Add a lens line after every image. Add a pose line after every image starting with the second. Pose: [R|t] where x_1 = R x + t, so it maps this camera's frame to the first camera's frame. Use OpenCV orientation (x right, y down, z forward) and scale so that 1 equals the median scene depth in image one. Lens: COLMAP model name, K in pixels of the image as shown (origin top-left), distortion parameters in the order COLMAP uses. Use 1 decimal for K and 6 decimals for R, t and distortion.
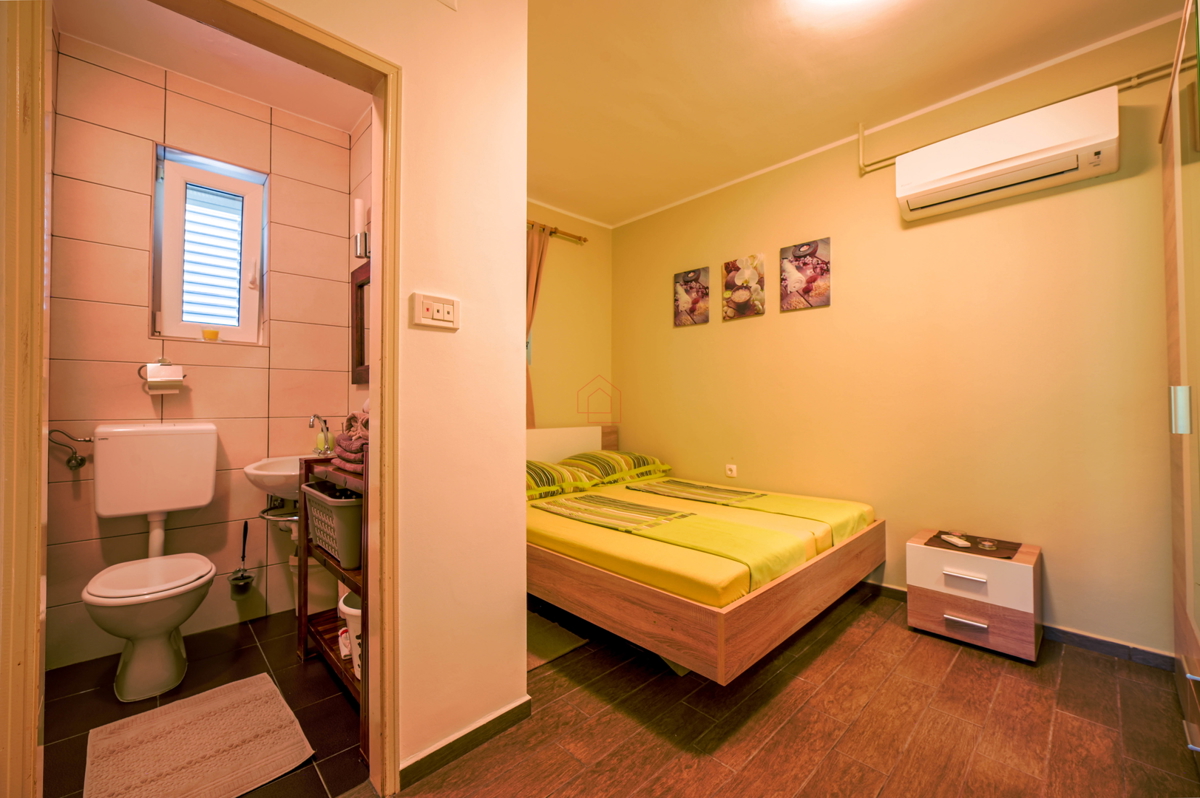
lens RADIAL K [[479.0, 0, 599.3], [0, 479.0, 397.1], [0, 0, 1]] dist [-0.003536, -0.000031]
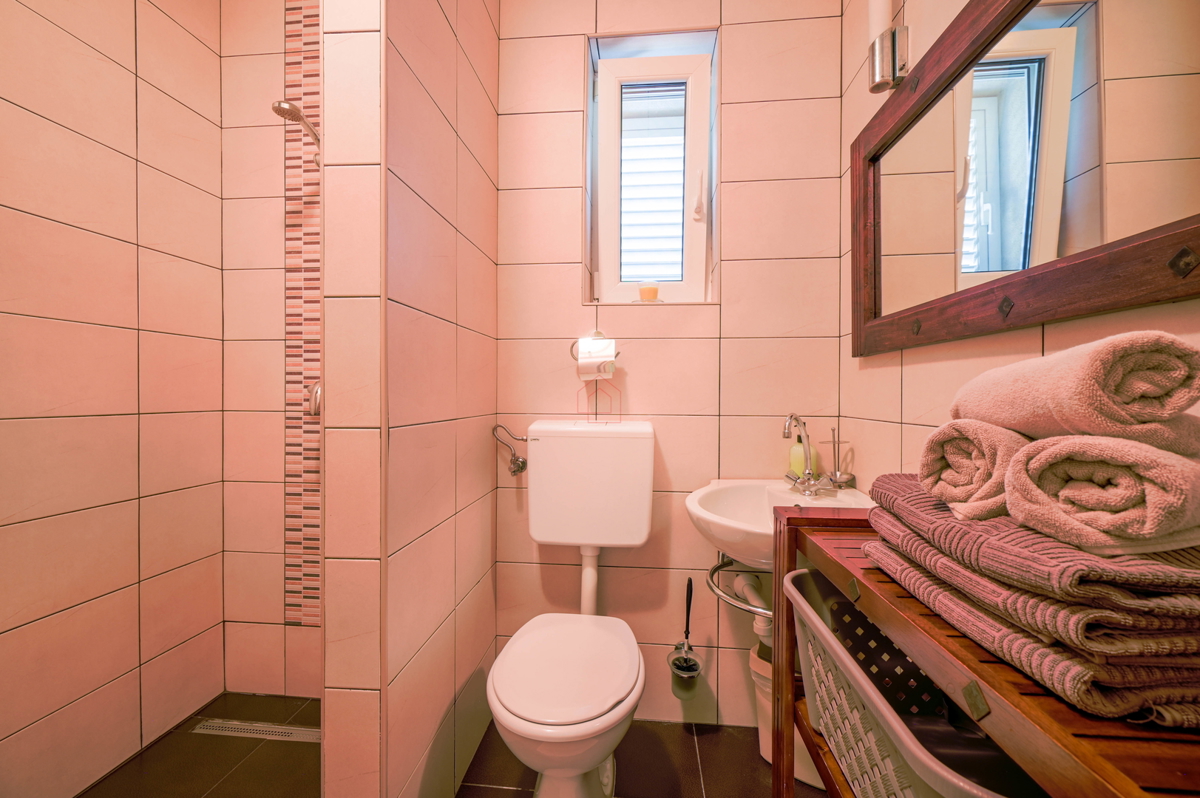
lens RADIAL K [[479.0, 0, 599.3], [0, 479.0, 397.1], [0, 0, 1]] dist [-0.003536, -0.000031]
pose [[0.657718, 0.007204, -0.753230, -0.341681], [0.008900, 0.999810, 0.017334, 0.006574], [0.753212, -0.018105, 0.657529, 0.496136]]
